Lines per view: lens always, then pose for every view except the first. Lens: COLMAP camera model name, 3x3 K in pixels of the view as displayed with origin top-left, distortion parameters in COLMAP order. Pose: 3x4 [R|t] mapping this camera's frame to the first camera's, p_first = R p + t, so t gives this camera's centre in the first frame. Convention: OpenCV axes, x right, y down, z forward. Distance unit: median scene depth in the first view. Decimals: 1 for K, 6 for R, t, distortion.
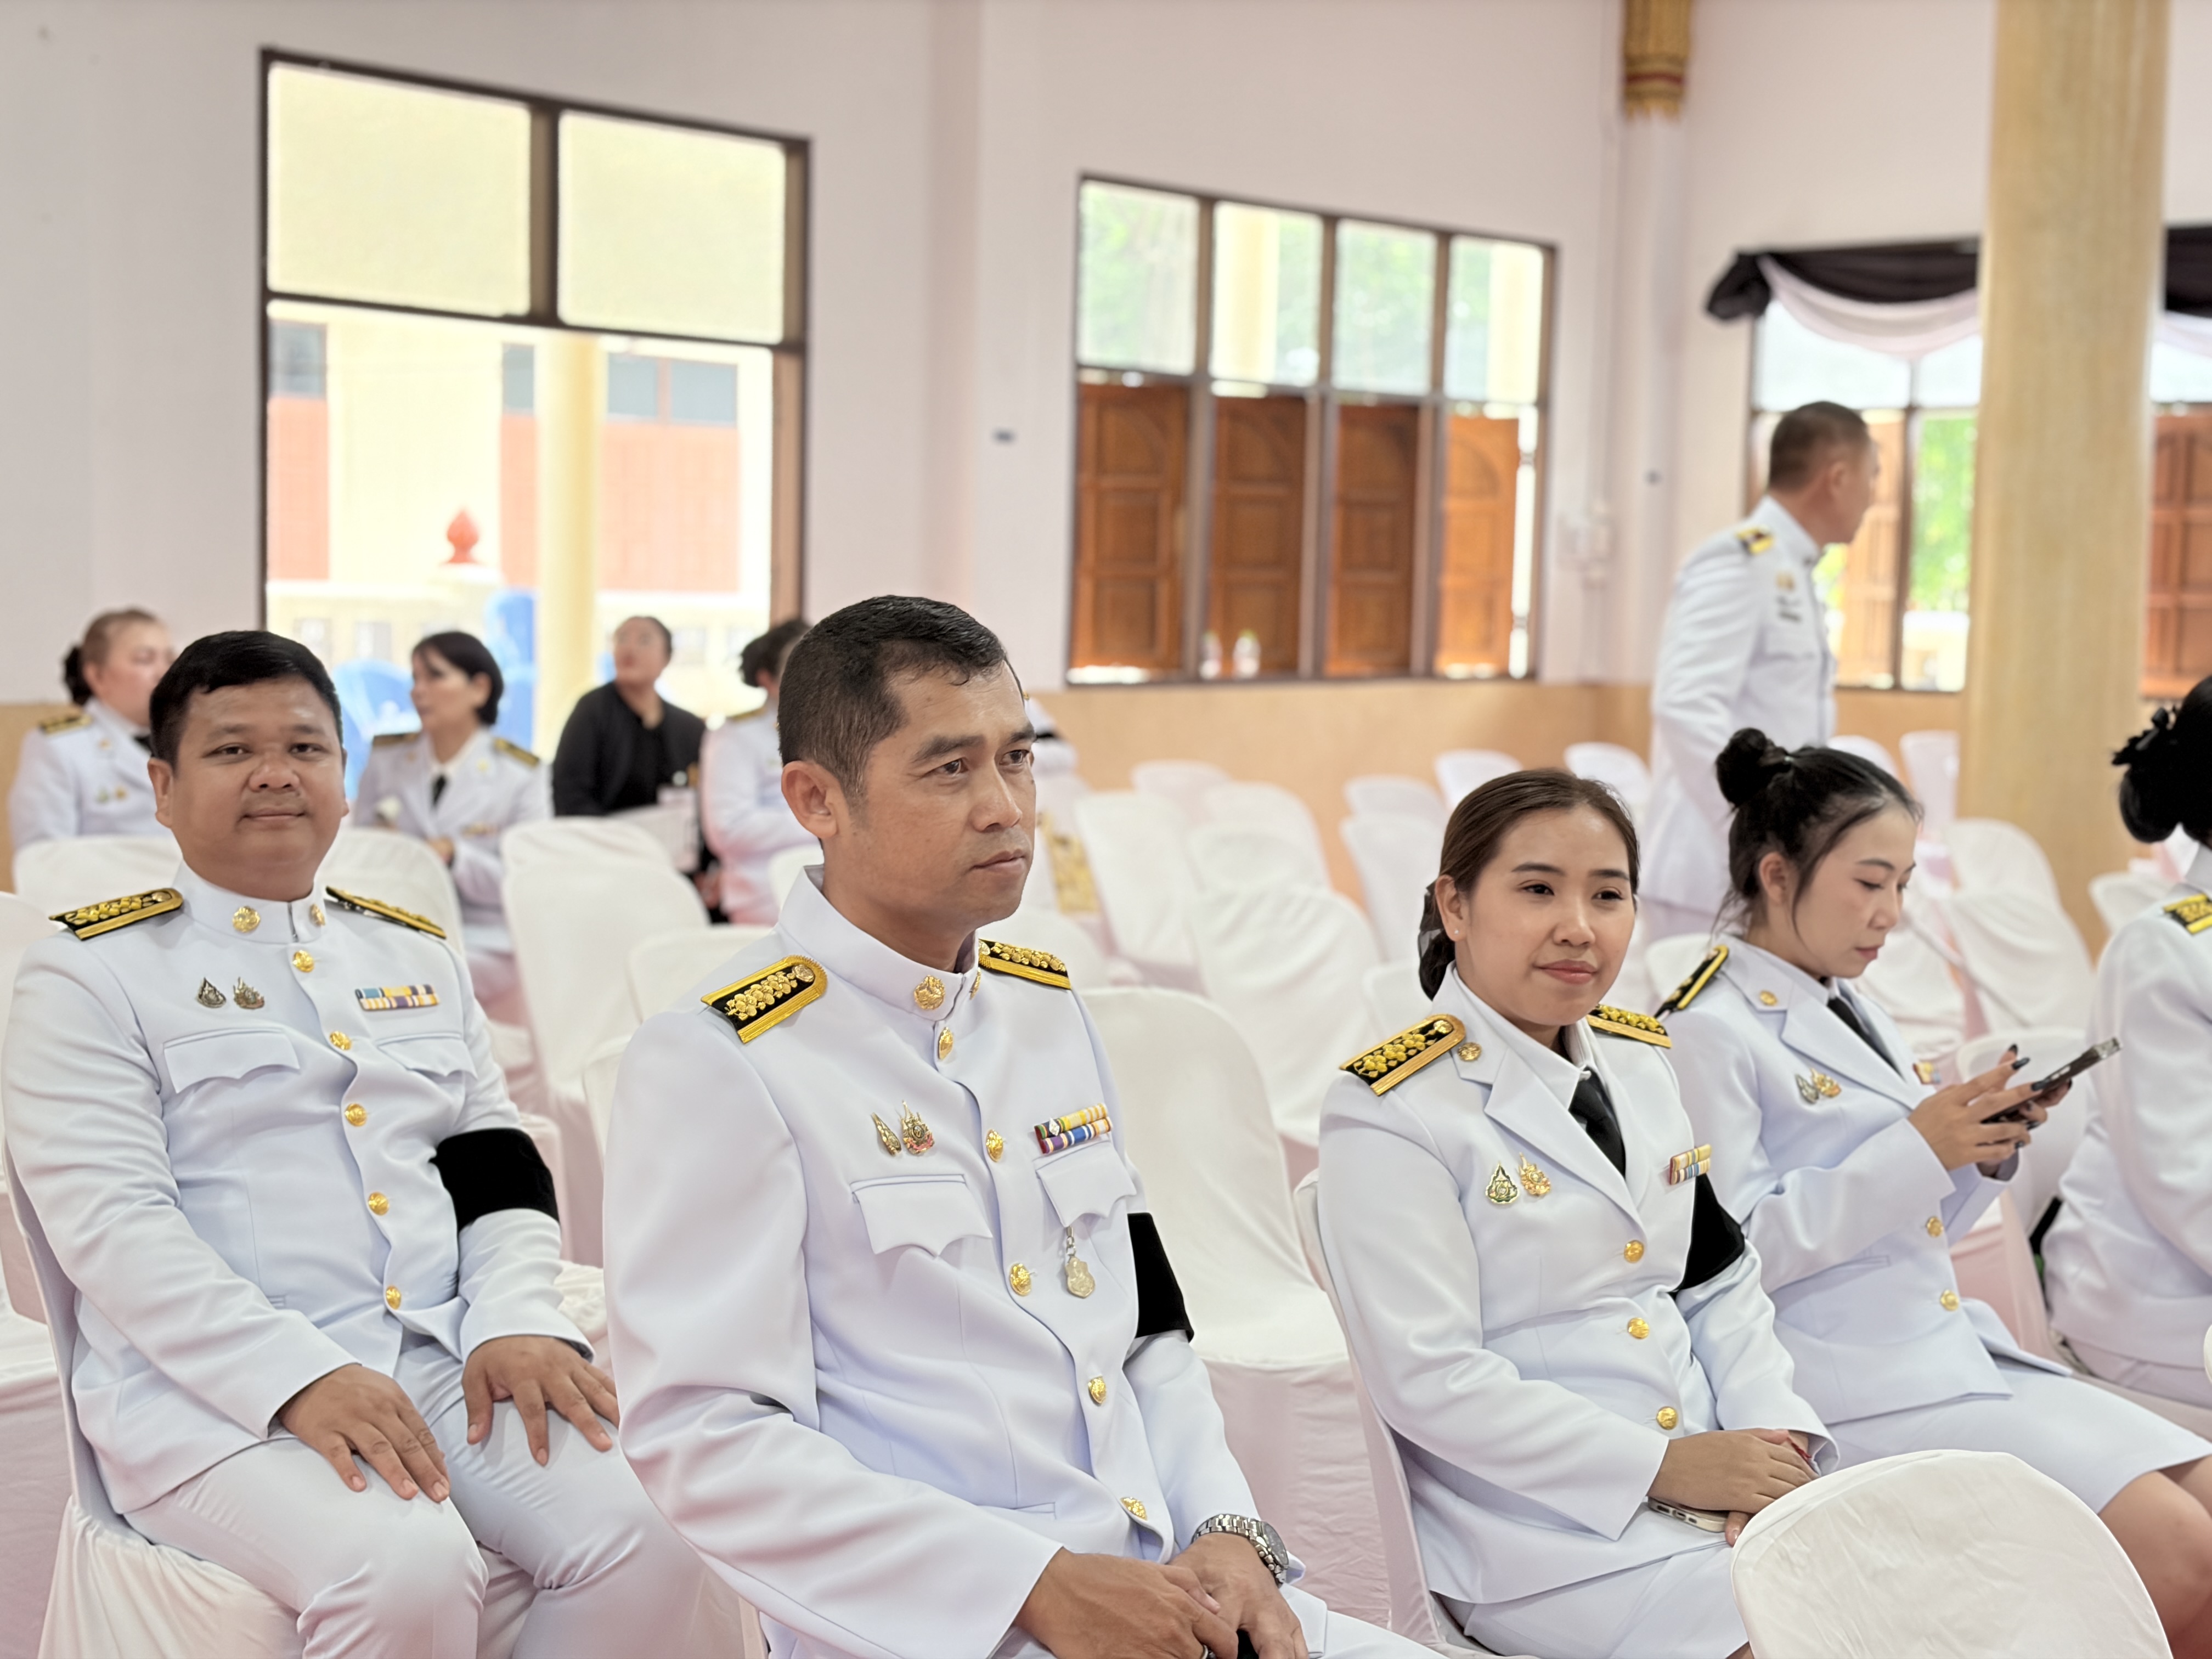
lens RADIAL K [[3295.6, 0, 1106.0], [0, 3295.6, 829.5], [0, 0, 1]] dist [0.279245, -0.986222]
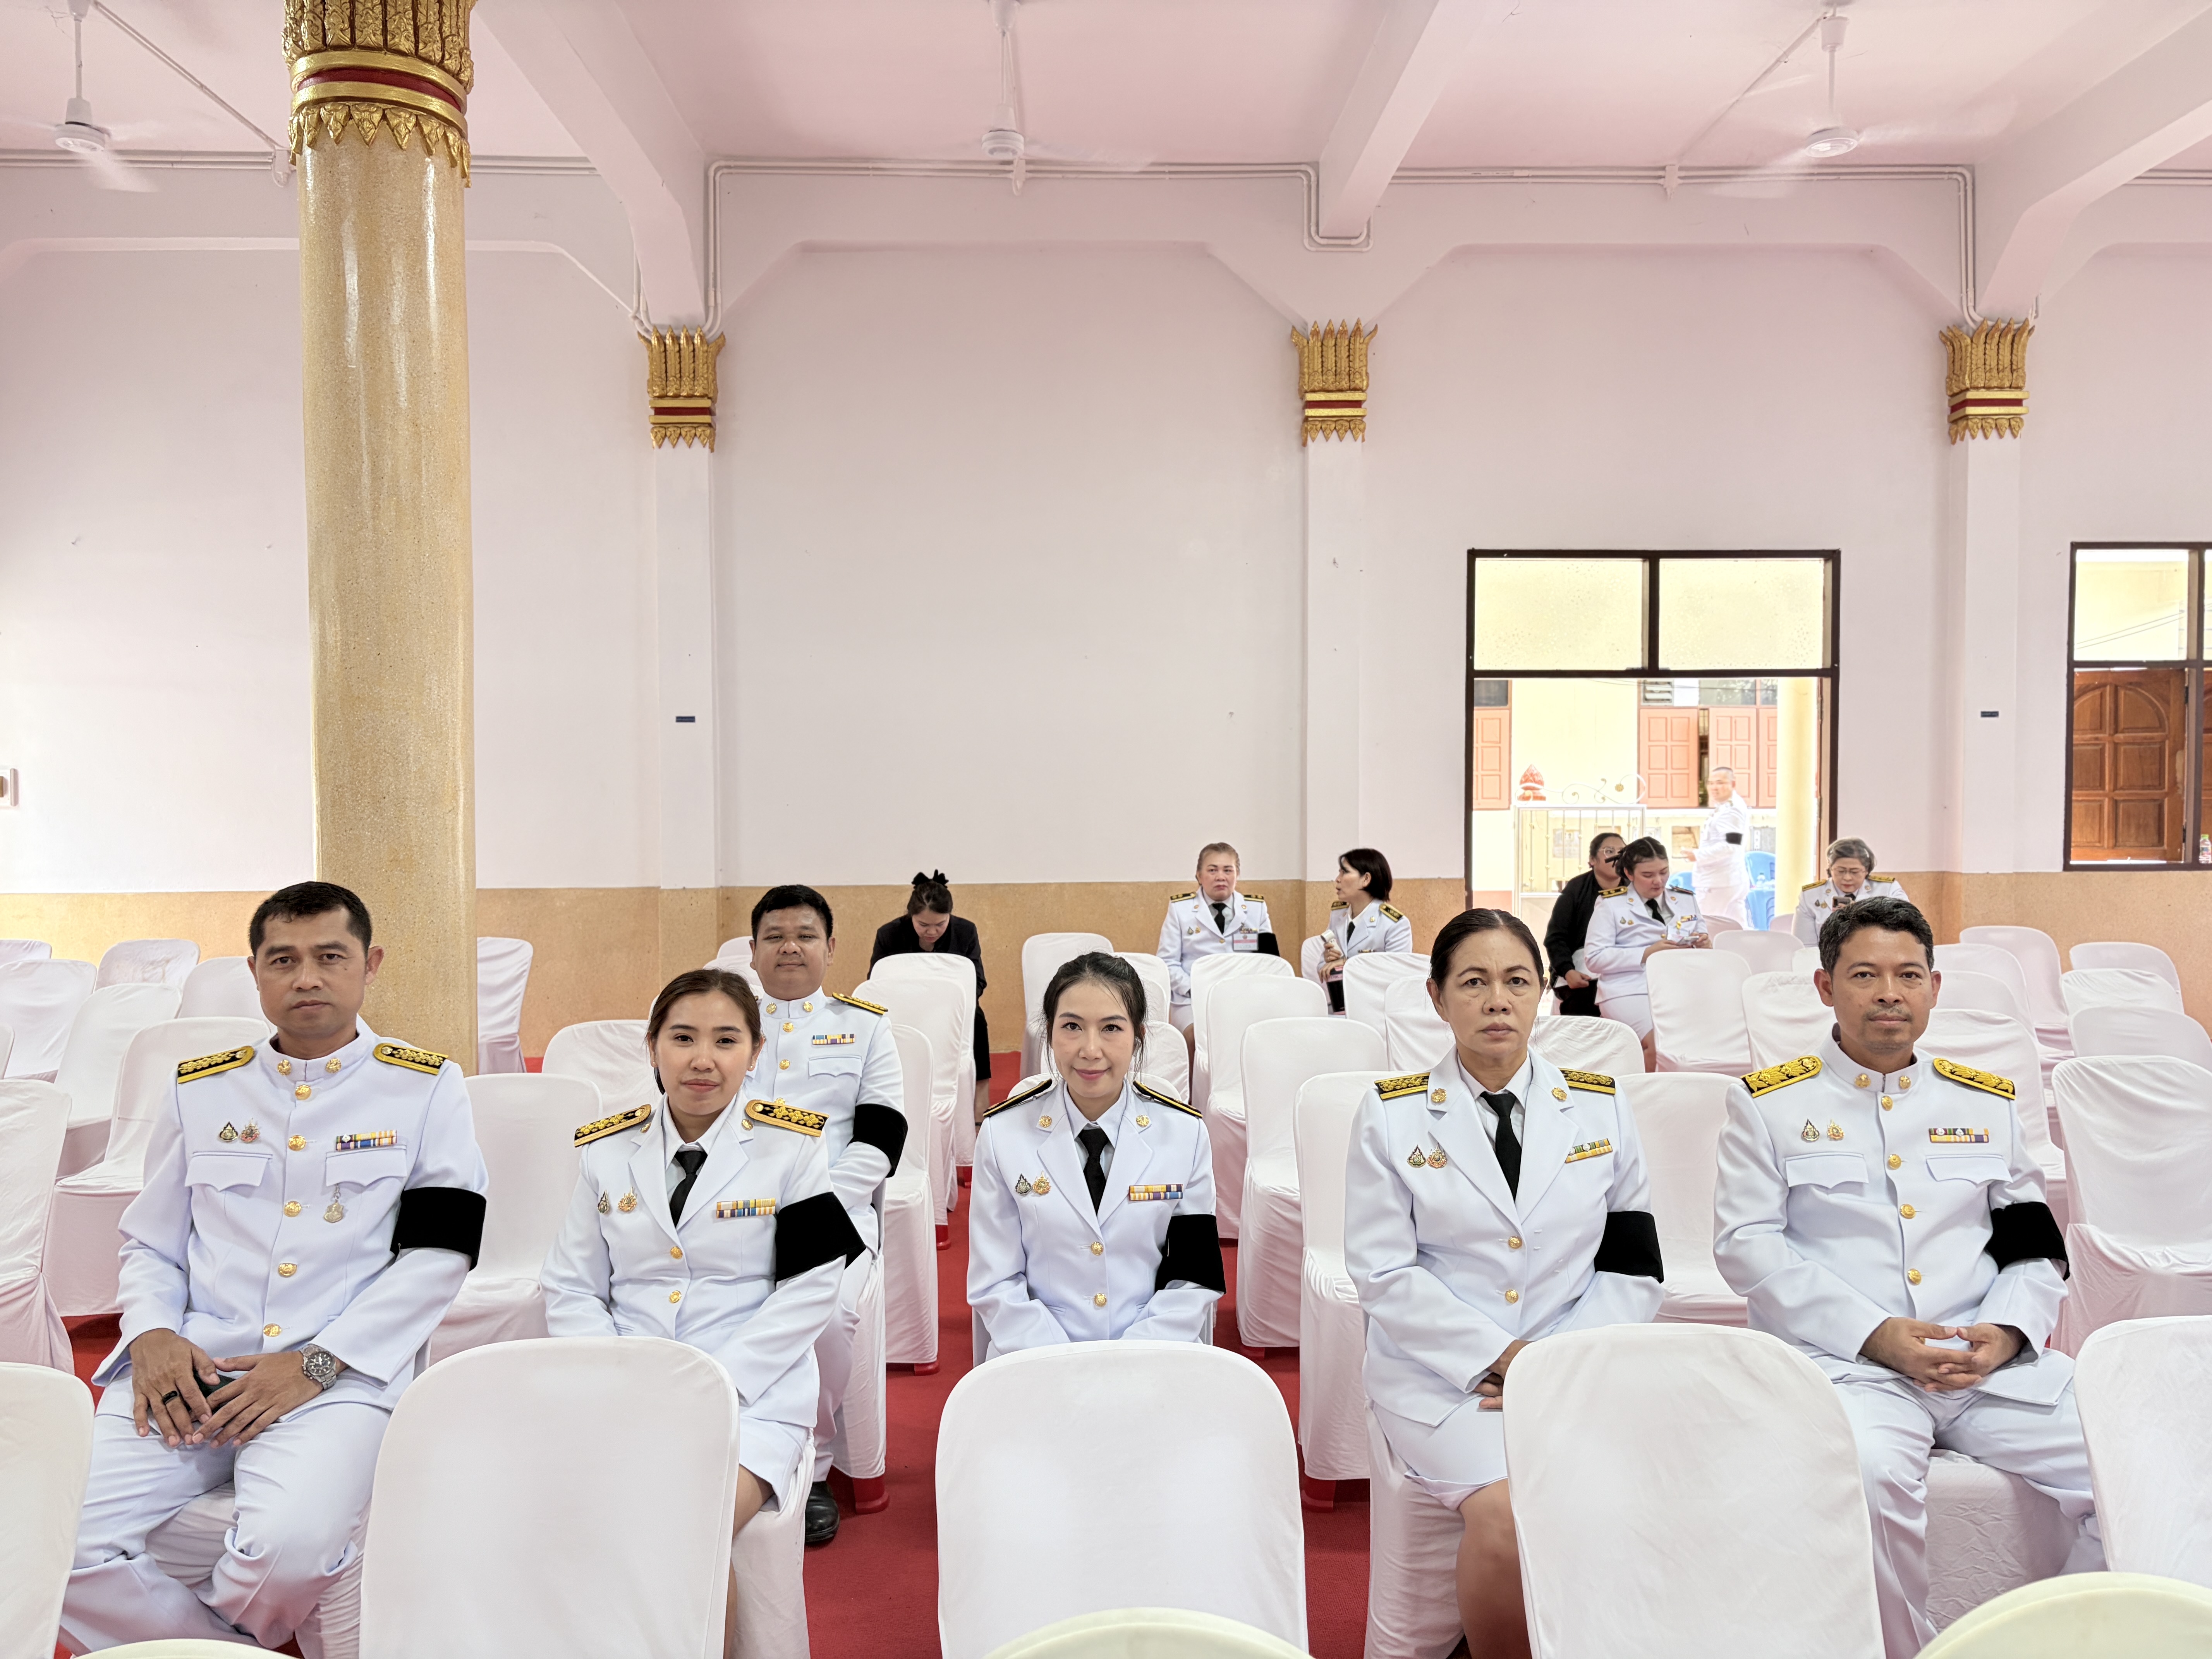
lens RADIAL K [[1630.8, 0, 1106.0], [0, 1630.8, 829.5], [0, 0, 1]] dist [0.050752, 0.000232]
pose [[0.688550, -0.005621, -0.725167, 0.278620], [-0.033556, 0.998652, -0.039603, -0.020032], [0.724412, 0.051602, 0.687433, 0.167820]]
